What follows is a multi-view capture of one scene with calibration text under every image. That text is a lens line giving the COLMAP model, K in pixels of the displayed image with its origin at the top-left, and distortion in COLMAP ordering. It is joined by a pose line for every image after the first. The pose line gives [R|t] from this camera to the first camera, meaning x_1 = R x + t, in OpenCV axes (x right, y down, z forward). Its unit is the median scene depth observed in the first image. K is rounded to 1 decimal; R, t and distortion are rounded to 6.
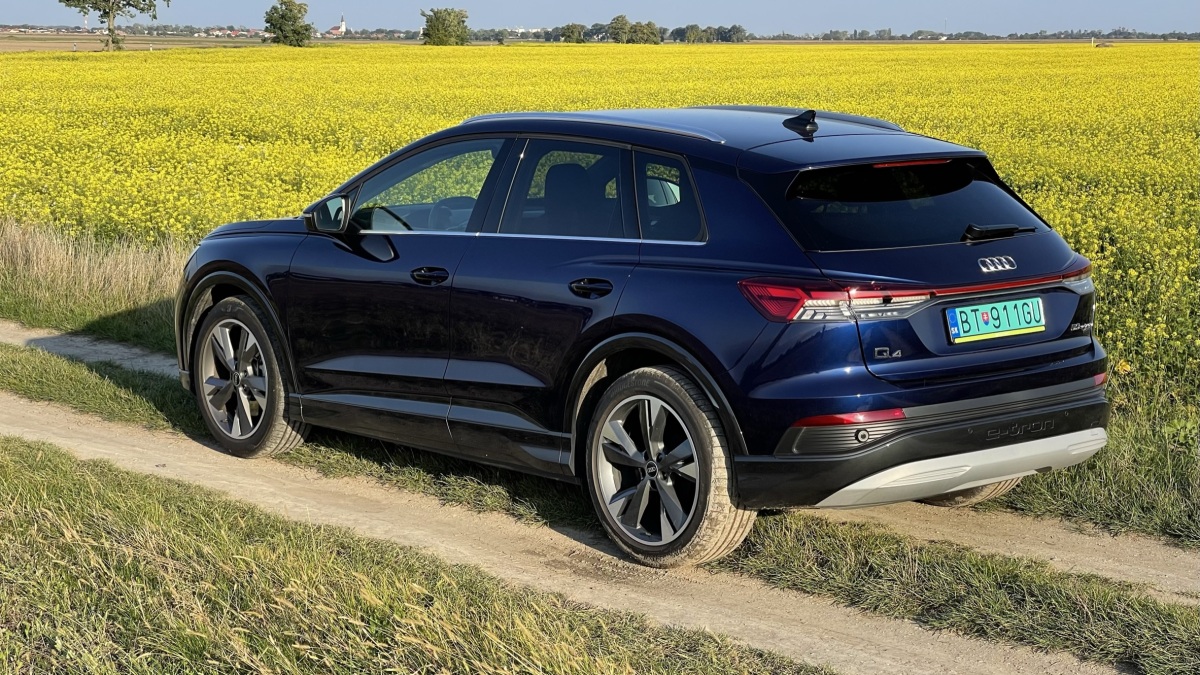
lens RADIAL K [[2185.9, 0, 600.0], [0, 2185.9, 337.5], [0, 0, 1]] dist [0.251368, -0.035946]
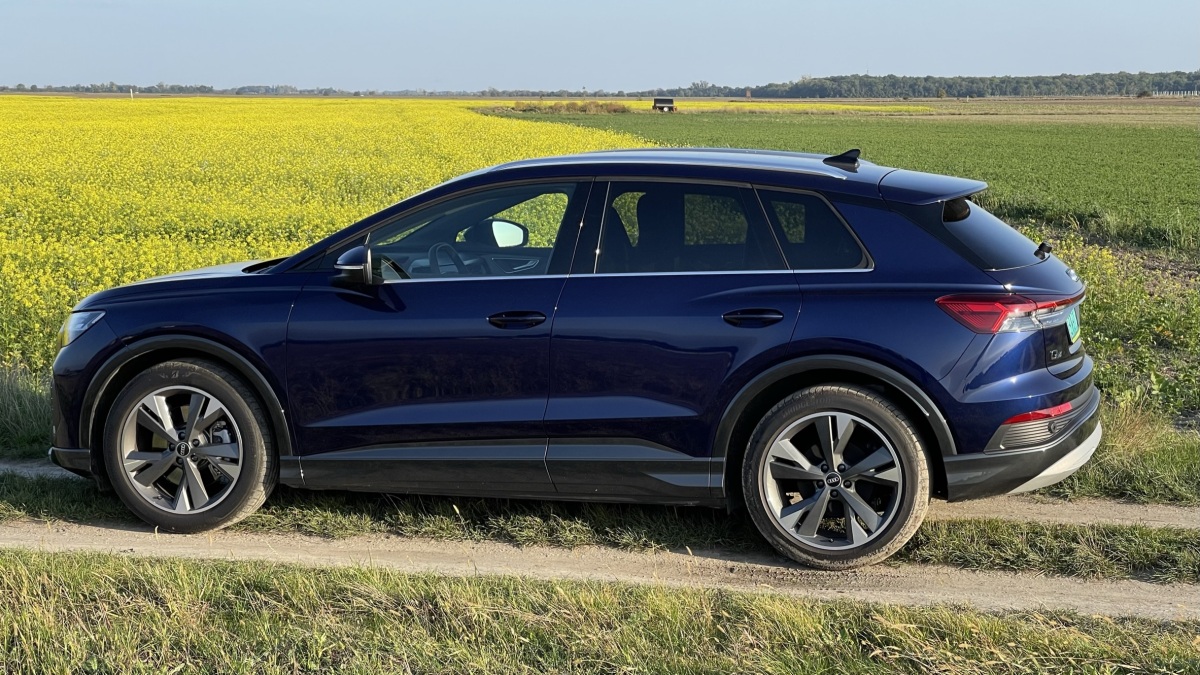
lens RADIAL K [[2185.9, 0, 600.0], [0, 2185.9, 337.5], [0, 0, 1]] dist [0.251368, -0.035946]
pose [[0.828587, -0.061860, 0.556432, -0.675217], [0.075686, 0.997130, -0.001852, -0.016947], [-0.554721, 0.043648, 0.830891, 0.157917]]
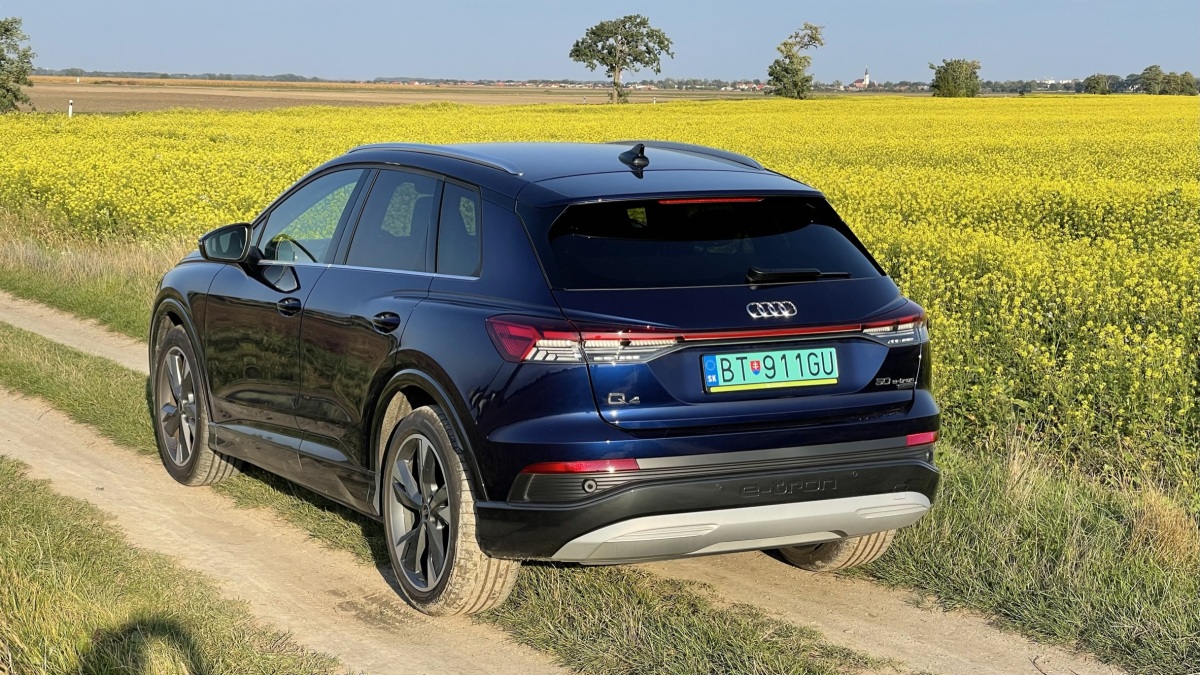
lens RADIAL K [[2185.9, 0, 600.0], [0, 2185.9, 337.5], [0, 0, 1]] dist [0.251368, -0.035946]
pose [[0.972711, 0.033600, -0.229576, 0.317890], [-0.038960, 0.999063, -0.018851, -0.001196], [0.228728, 0.027281, 0.973108, 0.078013]]
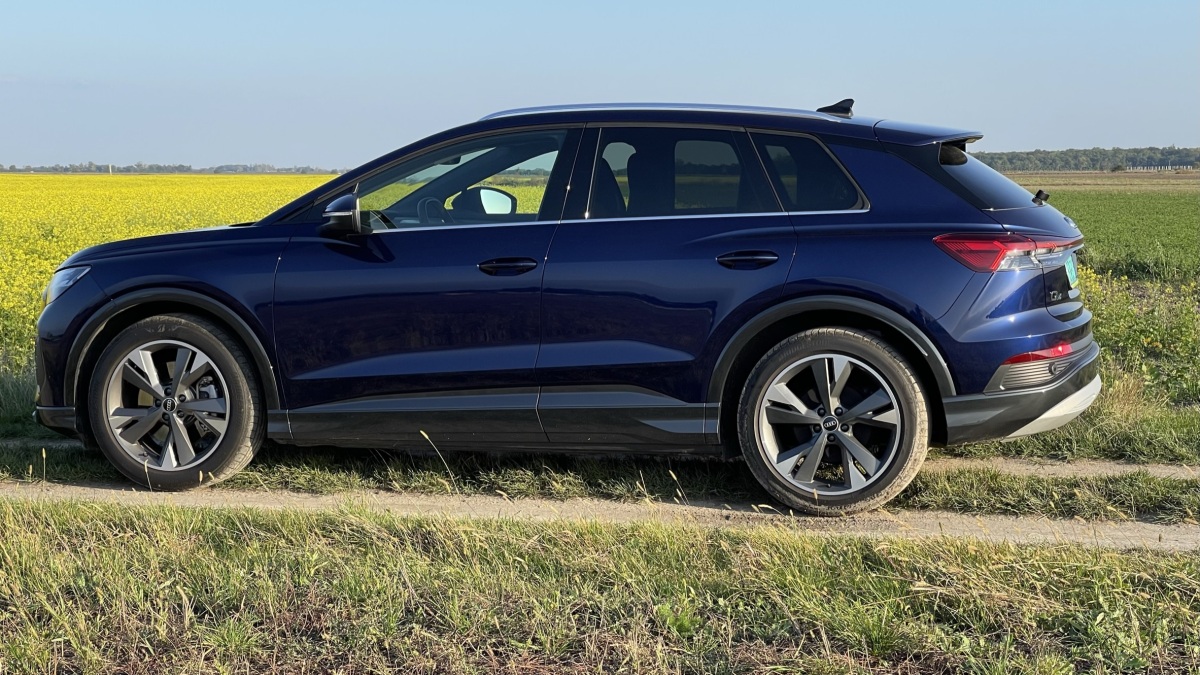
lens RADIAL K [[2187.7, 0, 575.5], [0, 2187.7, 333.5], [0, 0, 1]] dist [0.244049, 0.026868]
pose [[0.828761, -0.045325, 0.557764, -0.676799], [0.080077, 0.996062, -0.038043, 0.047312], [-0.553844, 0.076193, 0.829127, 0.178268]]
